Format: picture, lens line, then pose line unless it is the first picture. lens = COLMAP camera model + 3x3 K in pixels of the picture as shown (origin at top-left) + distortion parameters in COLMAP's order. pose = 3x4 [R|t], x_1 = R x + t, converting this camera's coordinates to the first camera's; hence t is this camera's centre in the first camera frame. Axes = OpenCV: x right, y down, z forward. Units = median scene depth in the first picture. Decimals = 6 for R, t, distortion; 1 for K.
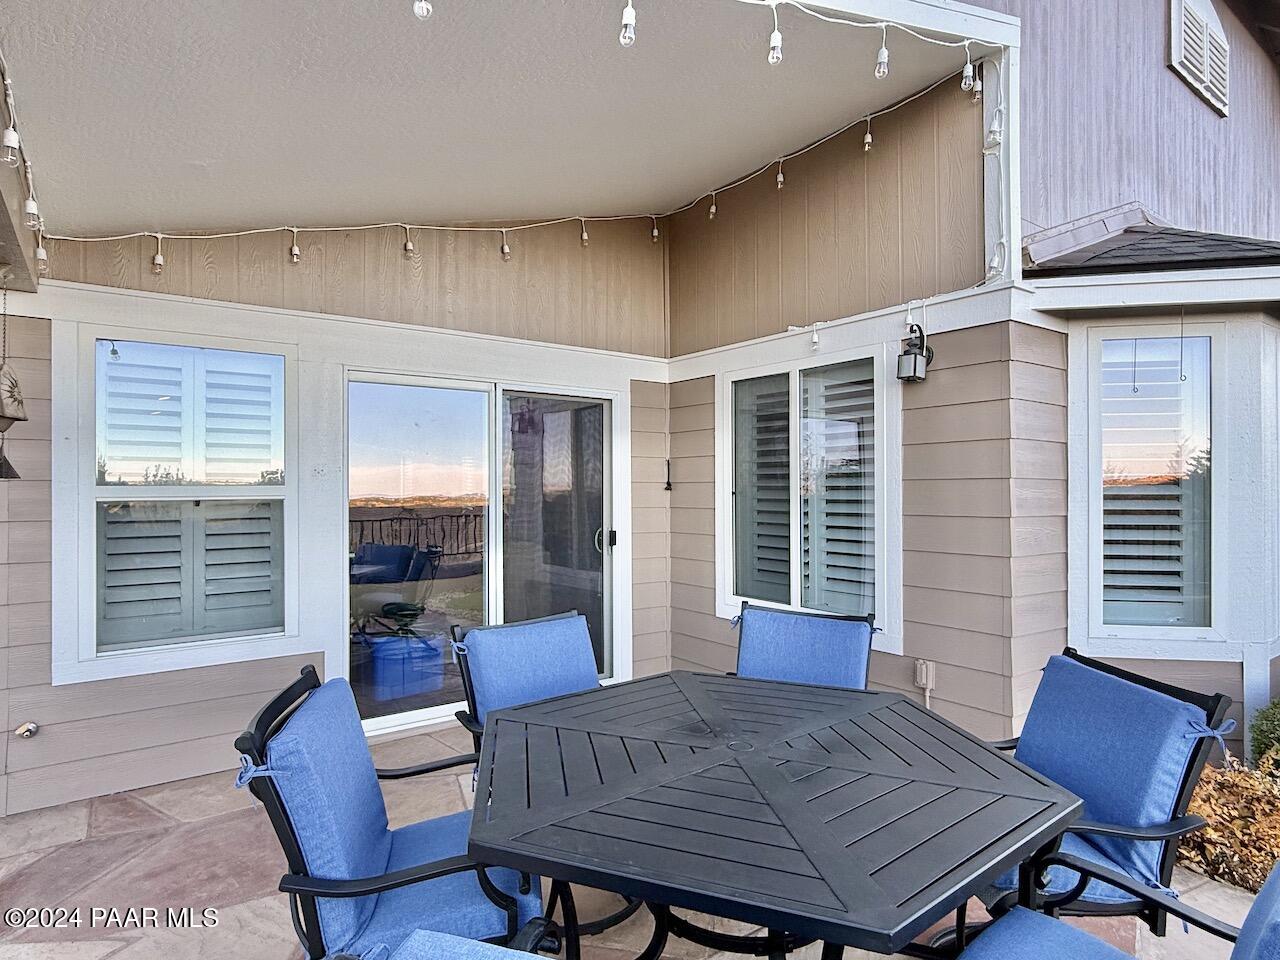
lens RADIAL K [[724.5, 0, 640.0], [0, 724.5, 480.0], [0, 0, 1]] dist [0.001079, 0.000053]
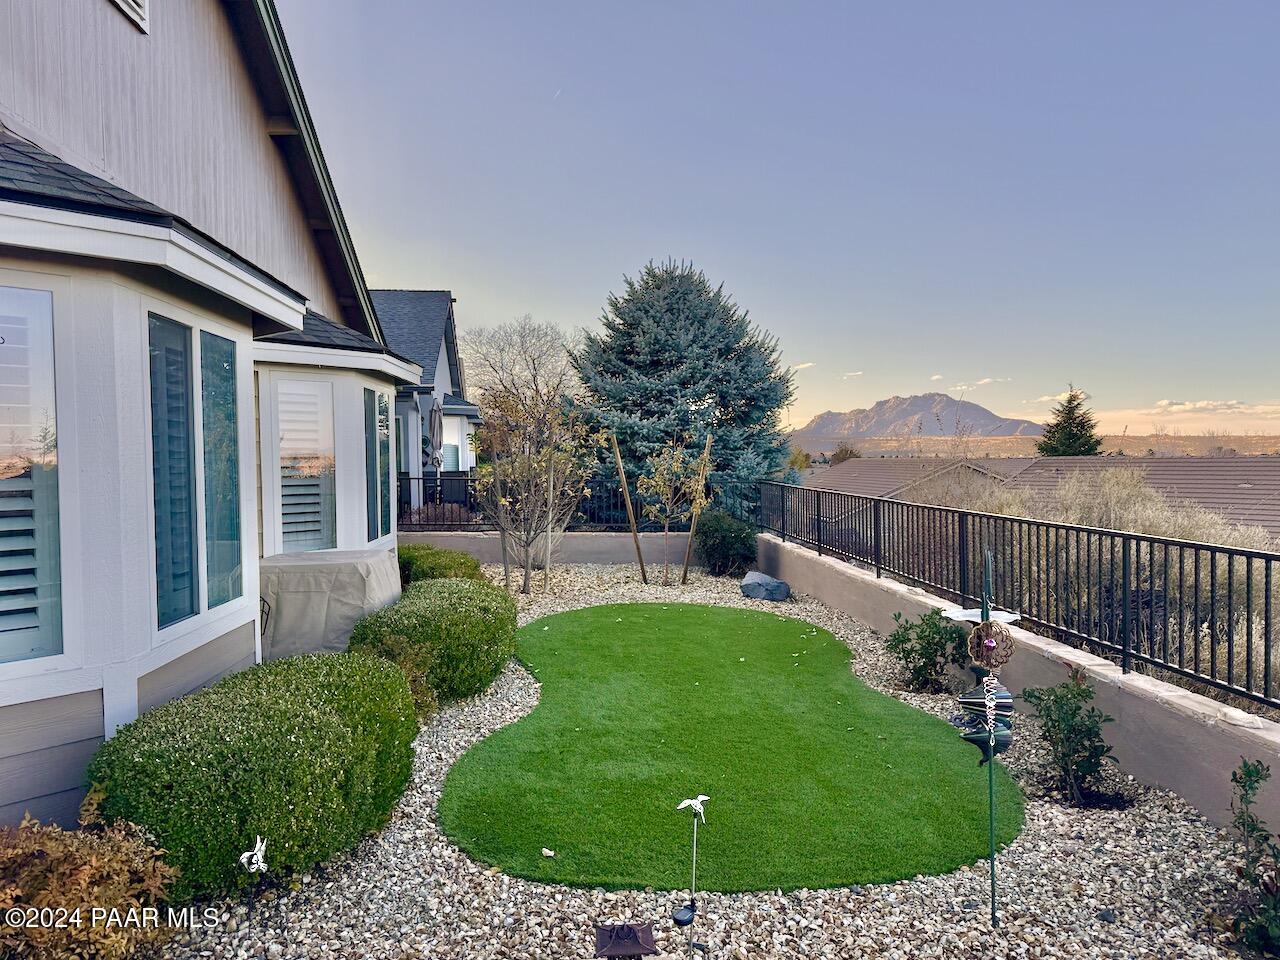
lens RADIAL K [[922.1, 0, 640.0], [0, 922.1, 480.0], [0, 0, 1]] dist [0.115422, -0.152604]
pose [[0.524764, -0.027197, 0.850813, 0.230453], [0.009061, 0.999611, 0.026364, -0.010916], [-0.851200, -0.006125, 0.524806, -0.085442]]
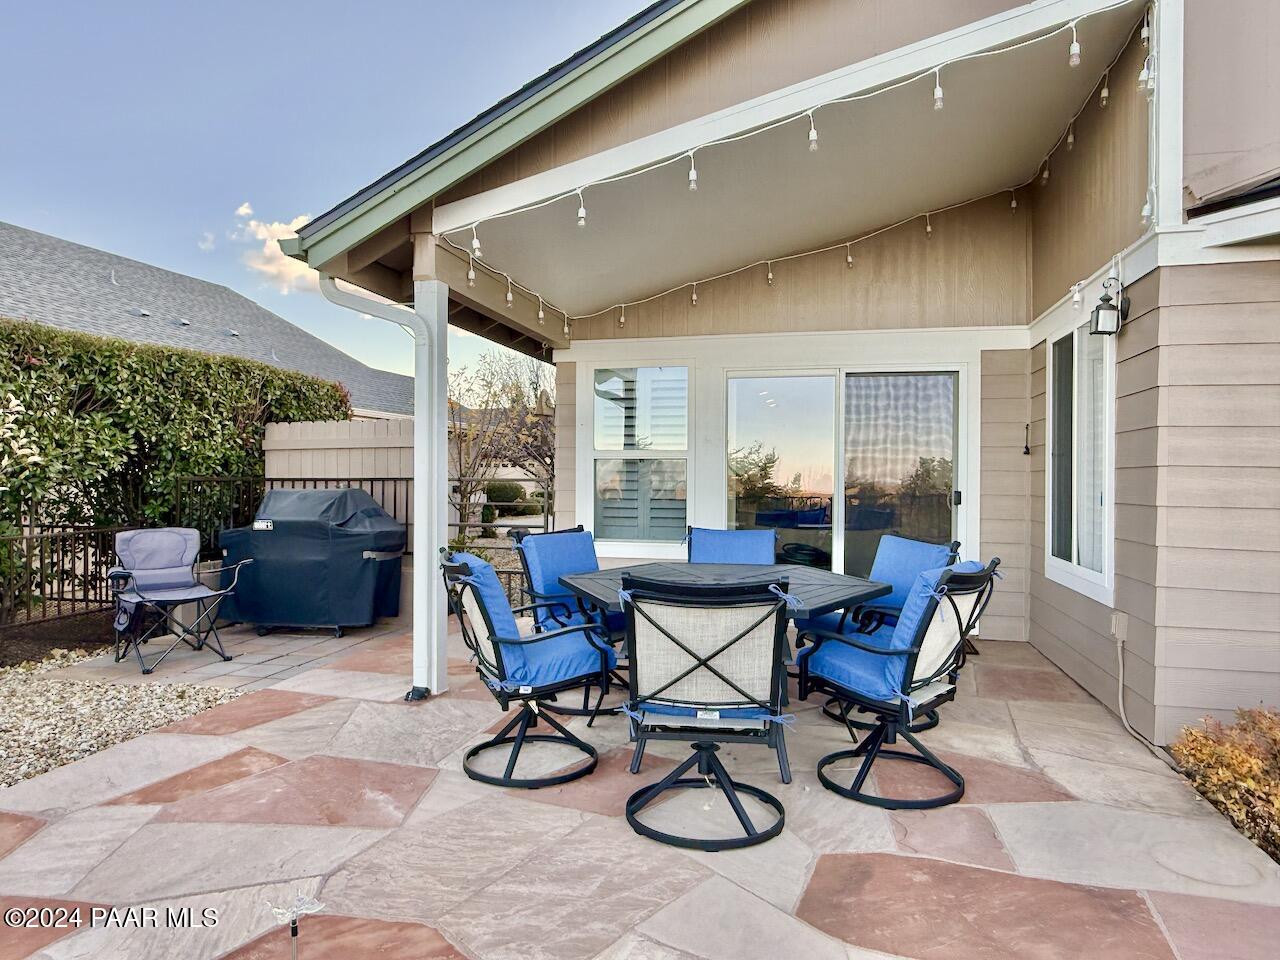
lens RADIAL K [[836.2, 0, 640.0], [0, 836.2, 480.0], [0, 0, 1]] dist [0.000822, -0.000014]
pose [[0.651967, 0.010020, -0.758182, 0.826035], [-0.001400, 0.999927, 0.012012, 0.052307], [0.758246, -0.006770, 0.651933, -0.255500]]
